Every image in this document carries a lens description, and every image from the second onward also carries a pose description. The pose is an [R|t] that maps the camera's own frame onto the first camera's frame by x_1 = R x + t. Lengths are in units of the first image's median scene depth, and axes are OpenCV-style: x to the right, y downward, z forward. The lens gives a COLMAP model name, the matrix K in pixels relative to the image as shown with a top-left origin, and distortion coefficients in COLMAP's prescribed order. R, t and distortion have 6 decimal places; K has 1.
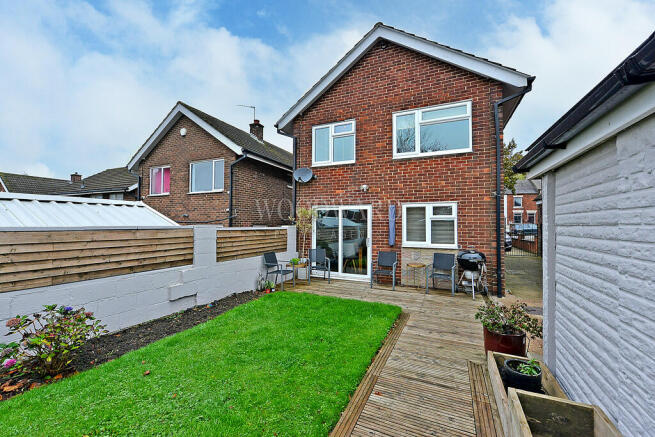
lens RADIAL K [[257.6, 0, 323.7], [0, 257.6, 216.8], [0, 0, 1]] dist [-0.017657, -0.000383]
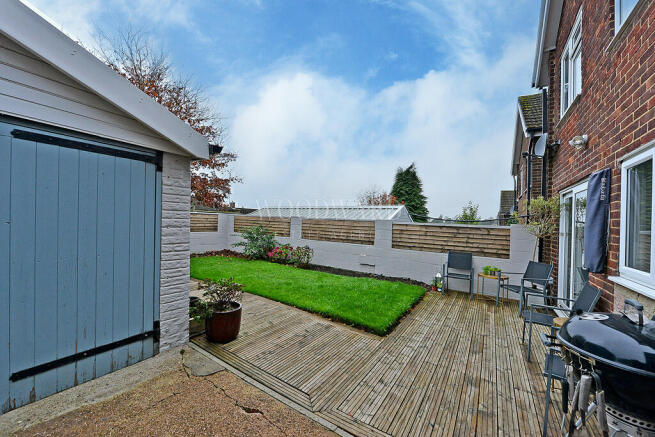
lens RADIAL K [[257.6, 0, 321.5], [0, 257.6, 221.7], [0, 0, 1]] dist [-0.017657, -0.000383]
pose [[-0.144779, -0.002372, -0.989461, 0.923476], [-0.007868, 0.999968, -0.001246, 0.048603], [0.989433, 0.007604, -0.144793, 0.836775]]
